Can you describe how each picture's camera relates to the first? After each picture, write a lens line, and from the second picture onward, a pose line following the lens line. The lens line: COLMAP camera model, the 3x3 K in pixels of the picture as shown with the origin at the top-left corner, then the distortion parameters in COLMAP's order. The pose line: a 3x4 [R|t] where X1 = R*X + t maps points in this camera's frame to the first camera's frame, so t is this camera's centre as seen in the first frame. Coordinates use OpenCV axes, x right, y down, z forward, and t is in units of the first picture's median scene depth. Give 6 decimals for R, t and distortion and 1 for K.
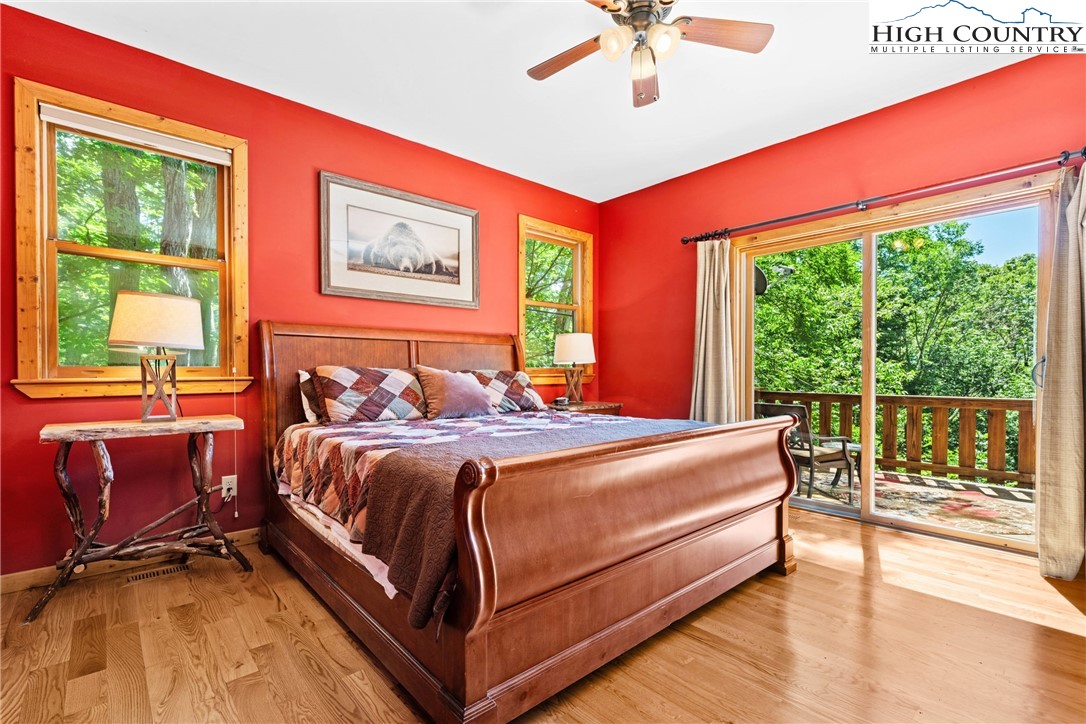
lens RADIAL K [[481.8, 0, 554.7], [0, 481.8, 373.2], [0, 0, 1]] dist [-0.000085, -0.000037]
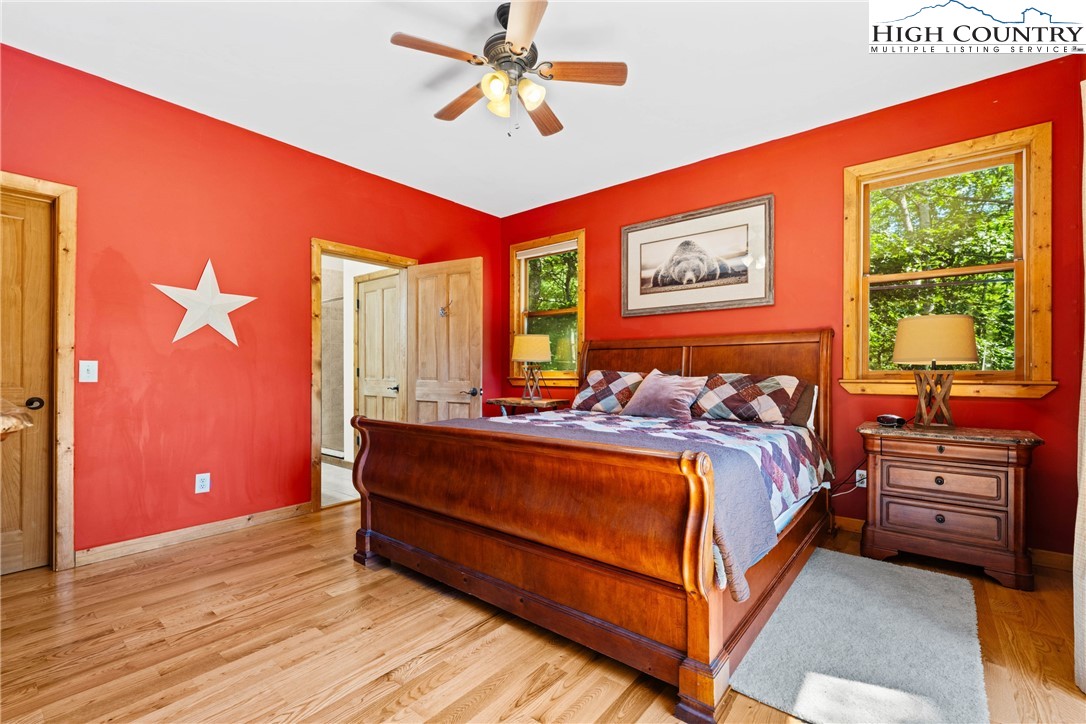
lens RADIAL K [[481.8, 0, 554.7], [0, 481.8, 373.2], [0, 0, 1]] dist [-0.000085, -0.000037]
pose [[0.161909, 0.000095, -0.986806, 0.724468], [-0.007507, 0.999971, -0.001135, -0.003237], [0.986777, 0.007591, 0.161905, 0.517995]]
